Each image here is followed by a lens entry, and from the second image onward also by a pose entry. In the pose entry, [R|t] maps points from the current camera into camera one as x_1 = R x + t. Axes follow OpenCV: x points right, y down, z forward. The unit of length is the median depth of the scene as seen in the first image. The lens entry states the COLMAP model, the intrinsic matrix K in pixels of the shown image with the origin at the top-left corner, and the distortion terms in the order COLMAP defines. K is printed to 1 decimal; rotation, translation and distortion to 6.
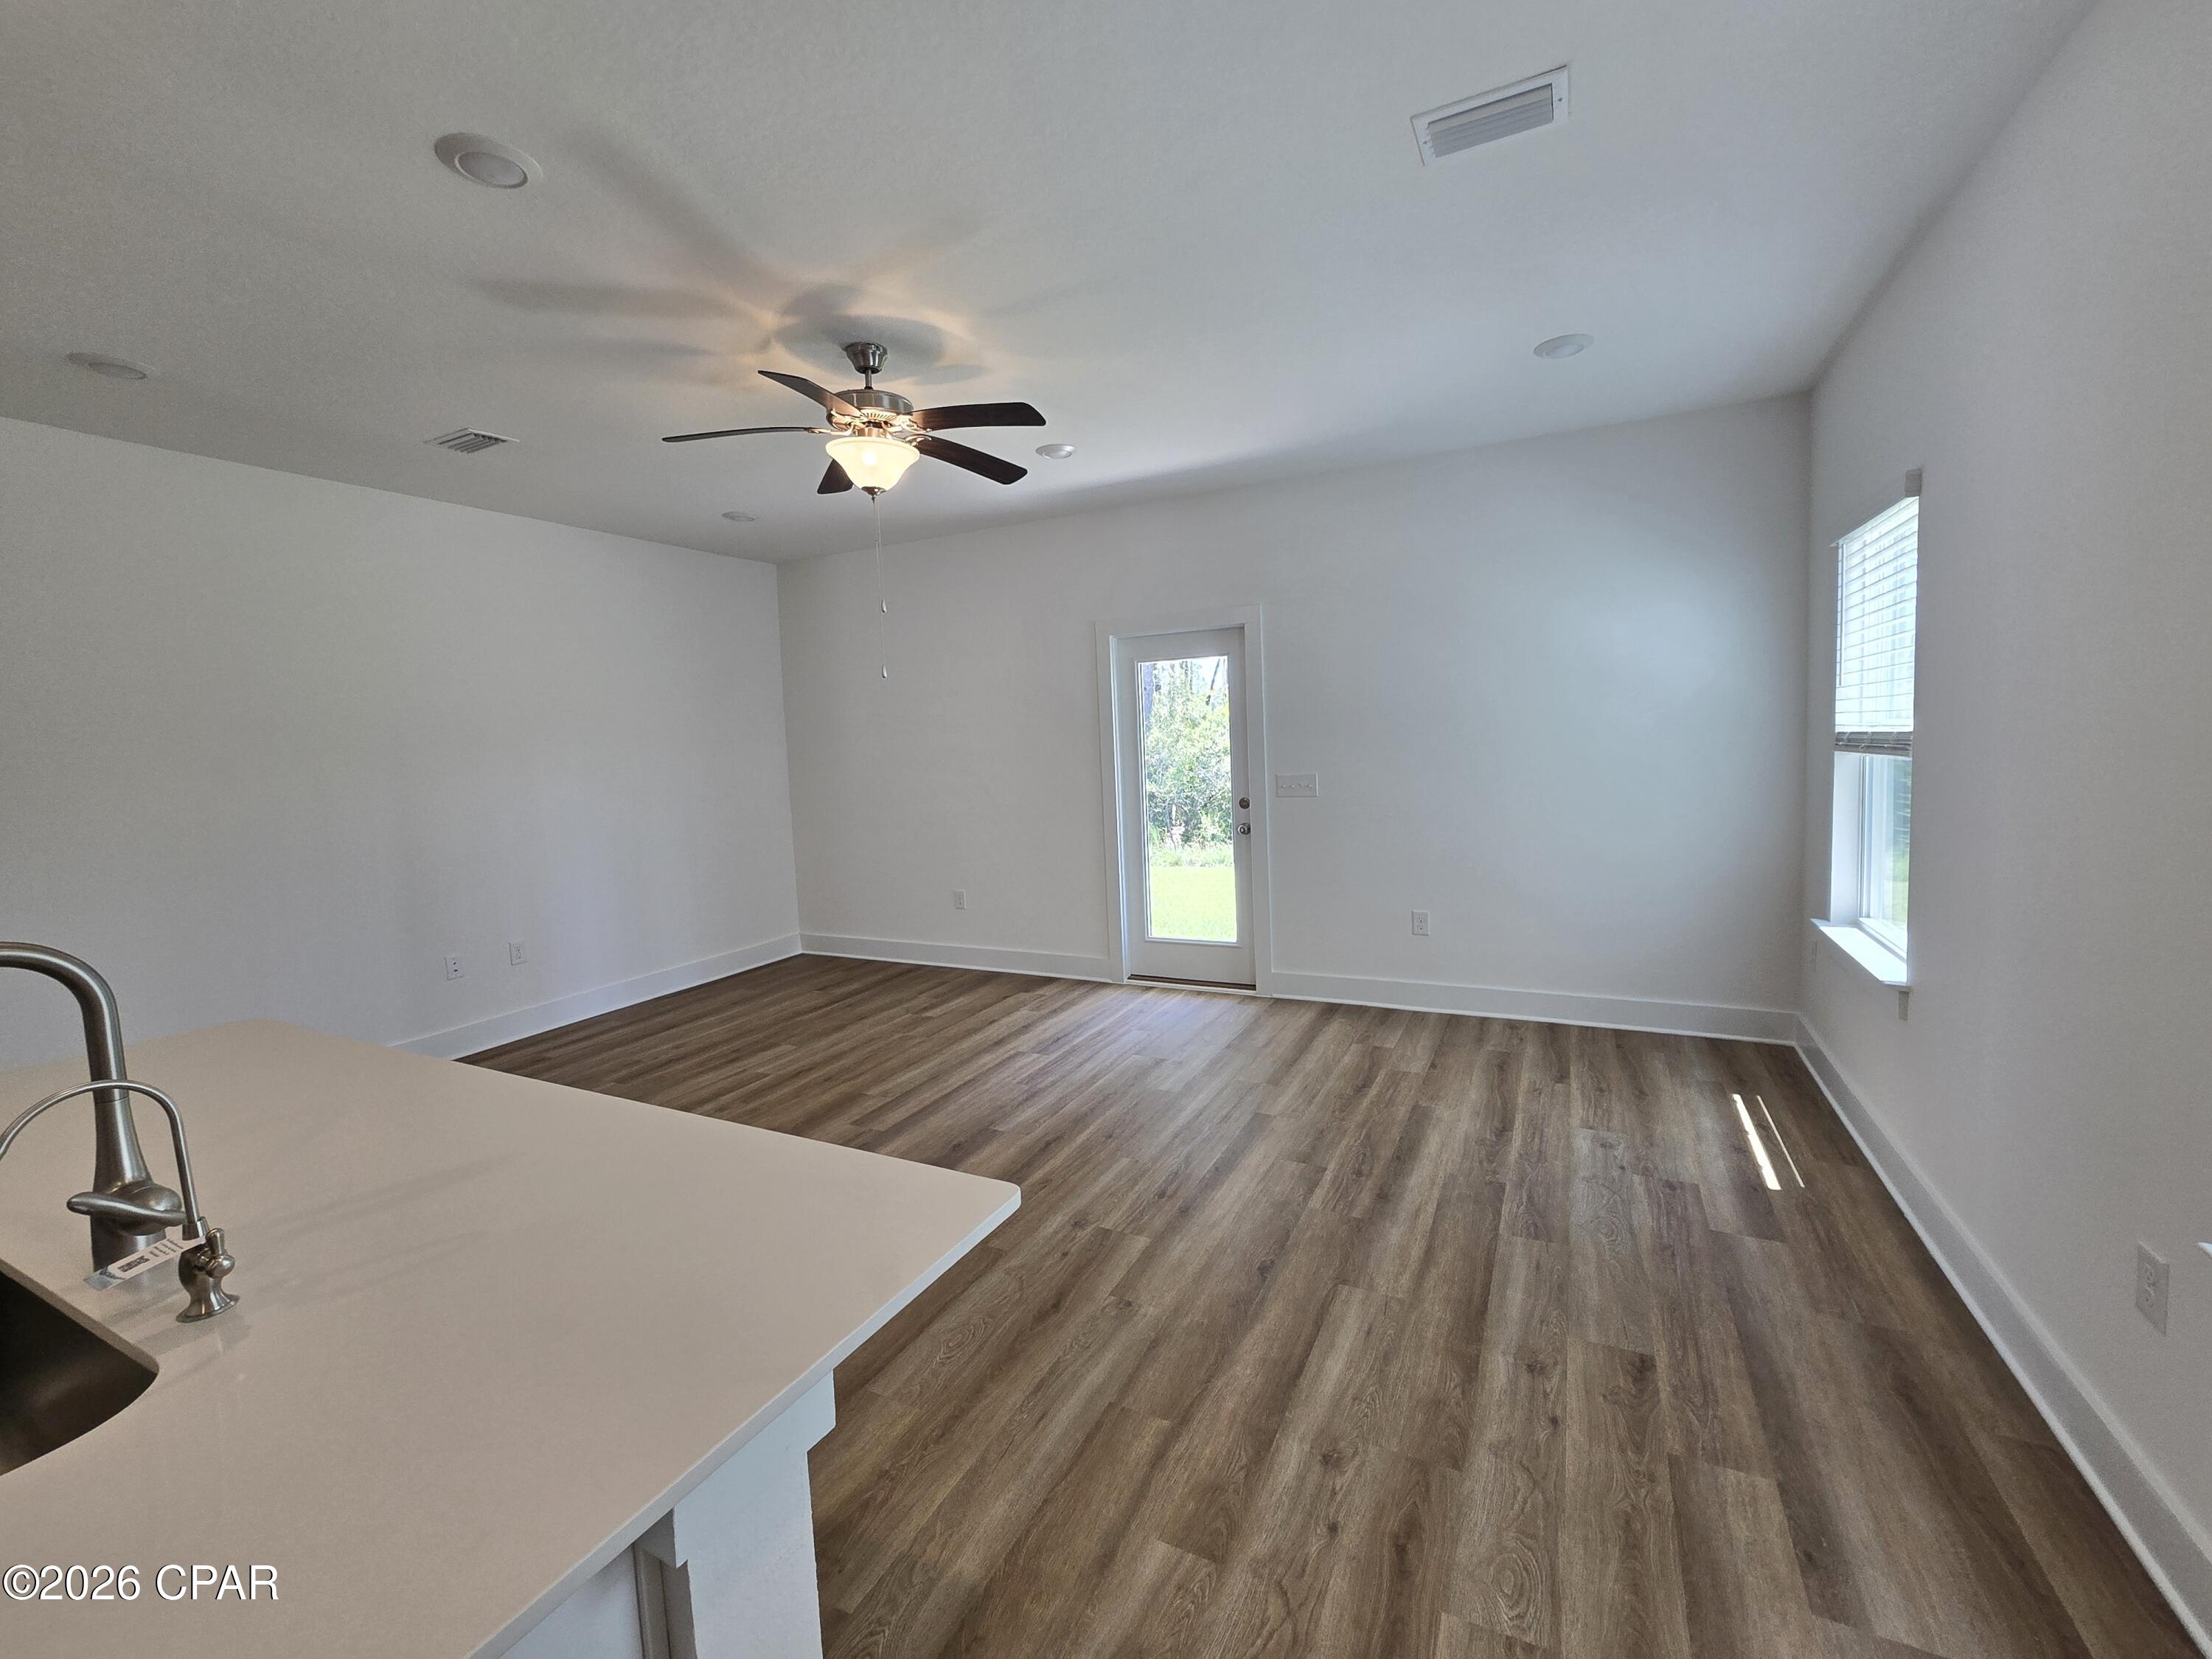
lens RADIAL K [[907.9, 0, 1110.3], [0, 907.9, 824.0], [0, 0, 1]] dist [-0.001131, -0.000546]
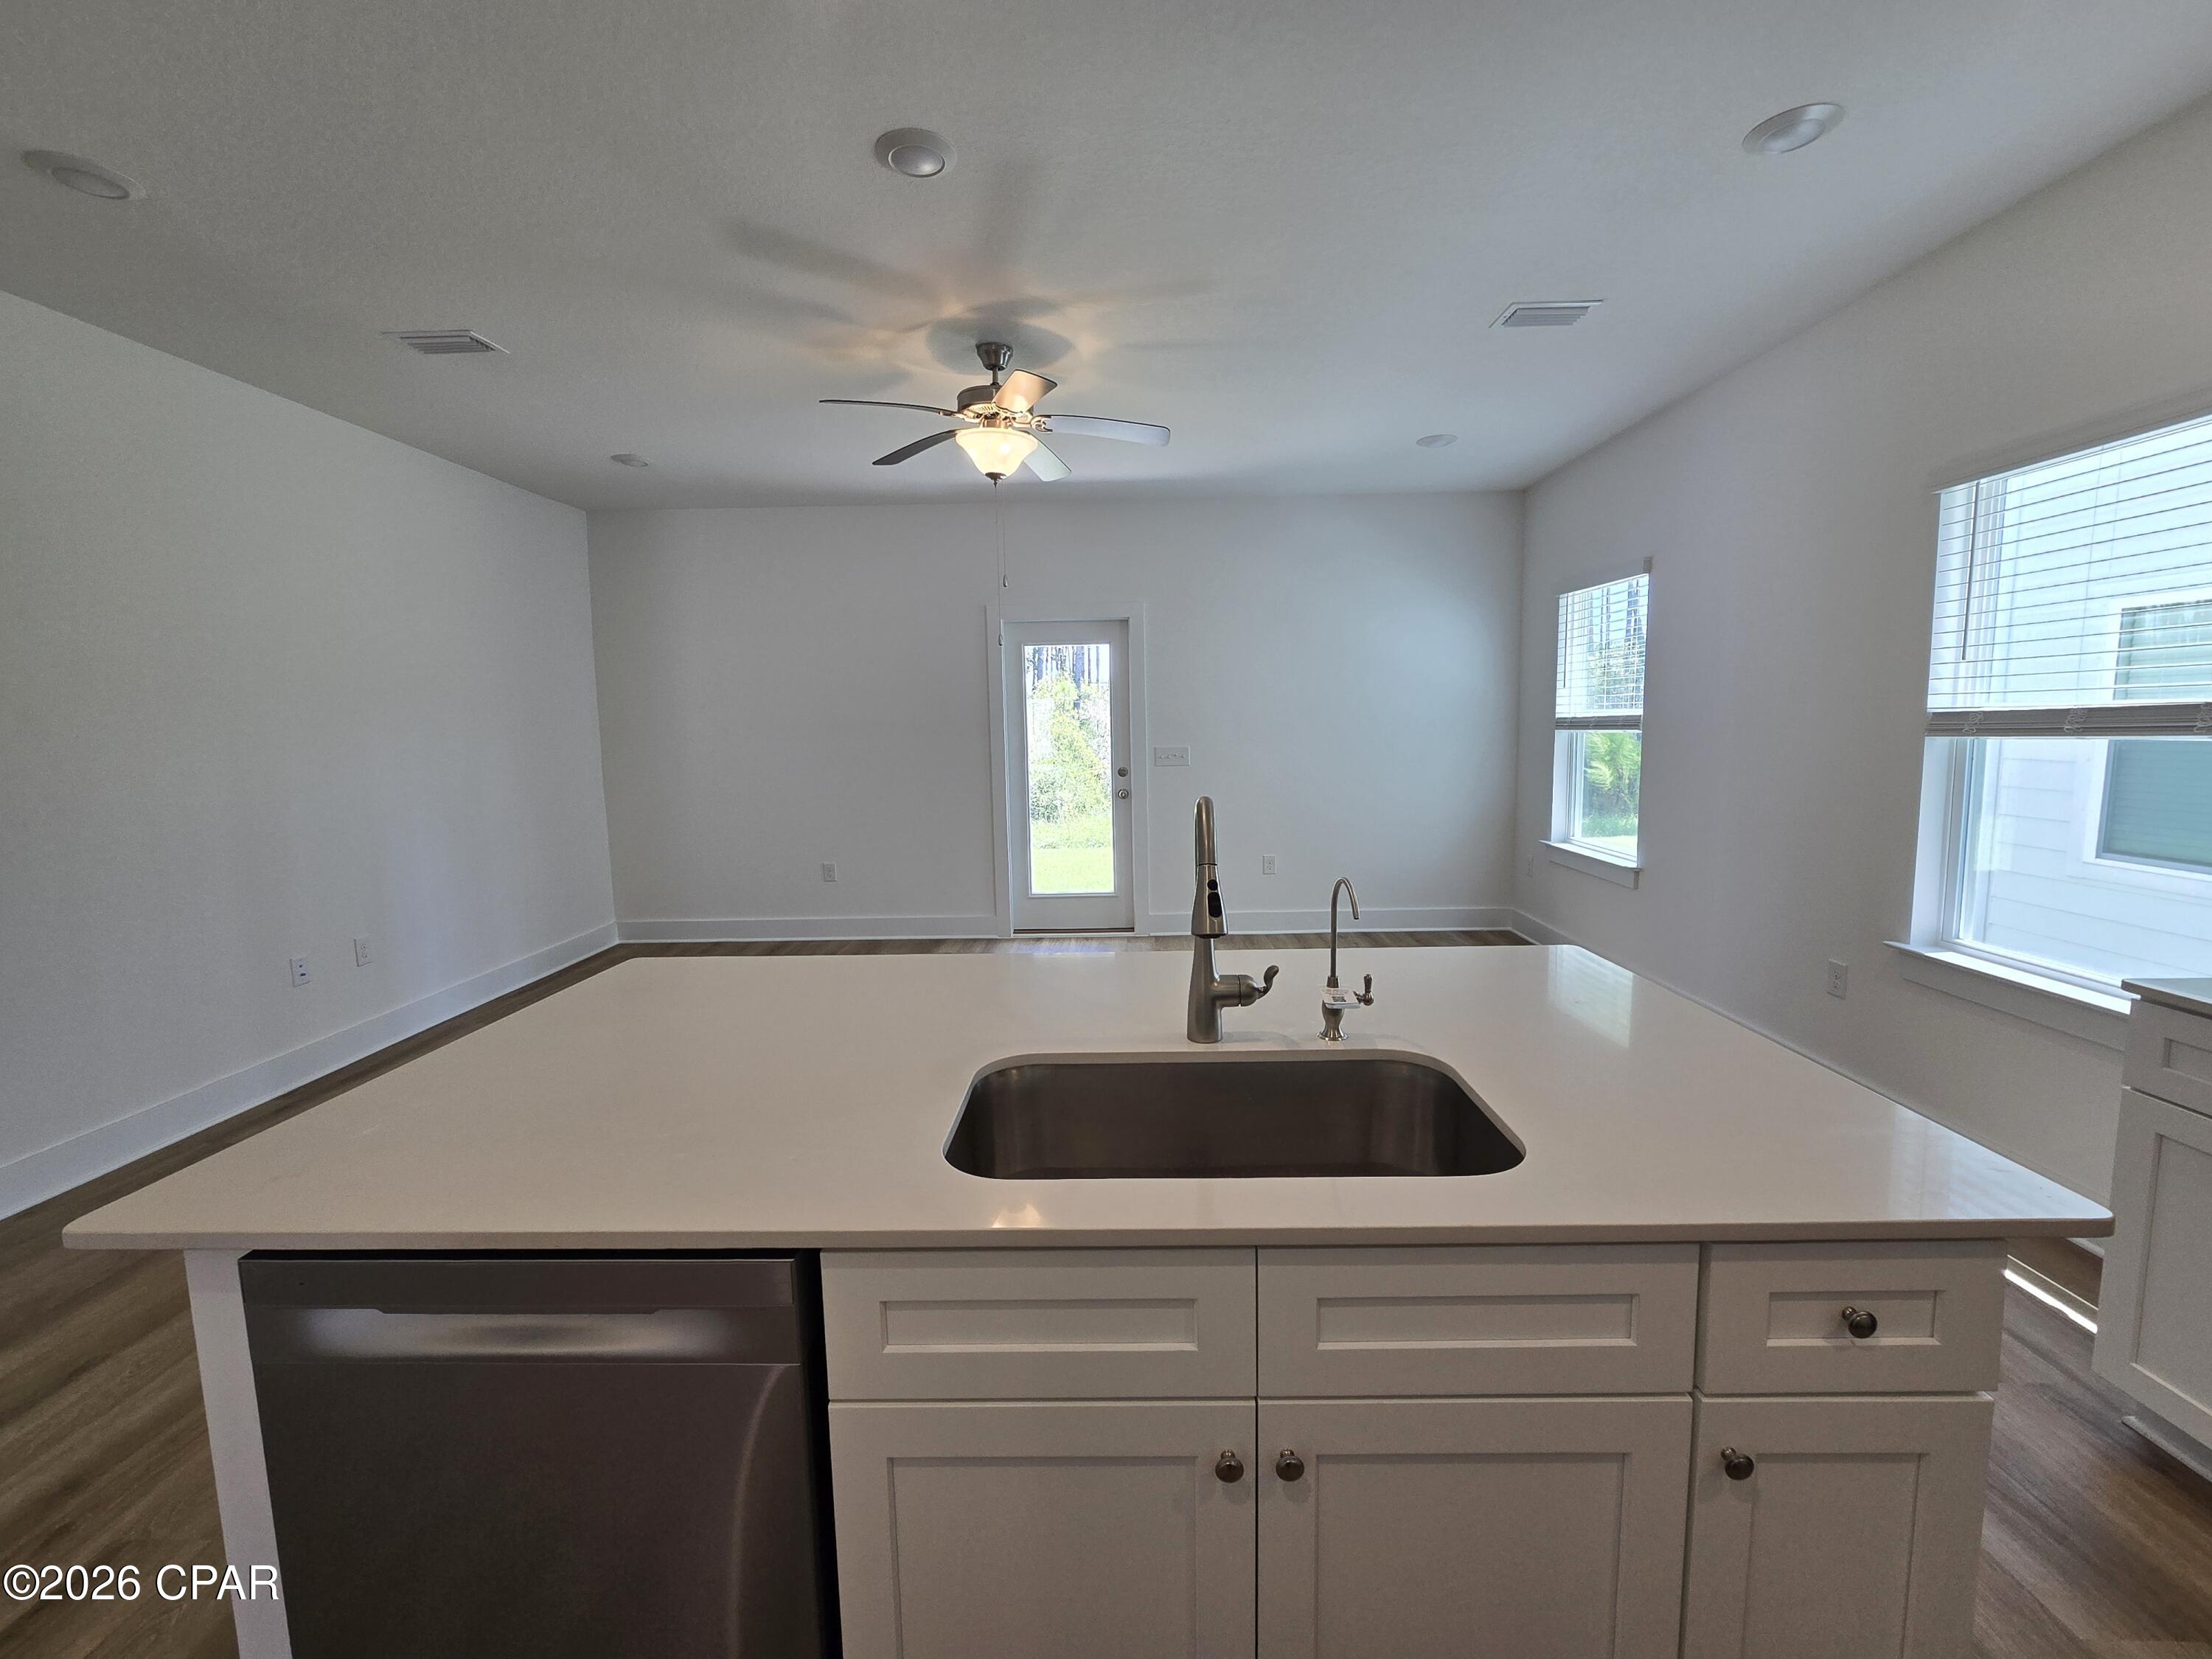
lens RADIAL K [[907.9, 0, 1110.3], [0, 907.9, 824.0], [0, 0, 1]] dist [-0.001131, -0.000546]
pose [[0.899561, -0.024515, 0.436107, -0.394041], [0.022111, 0.999699, 0.010587, 0.032645], [-0.436236, 0.000119, 0.899832, -0.041854]]
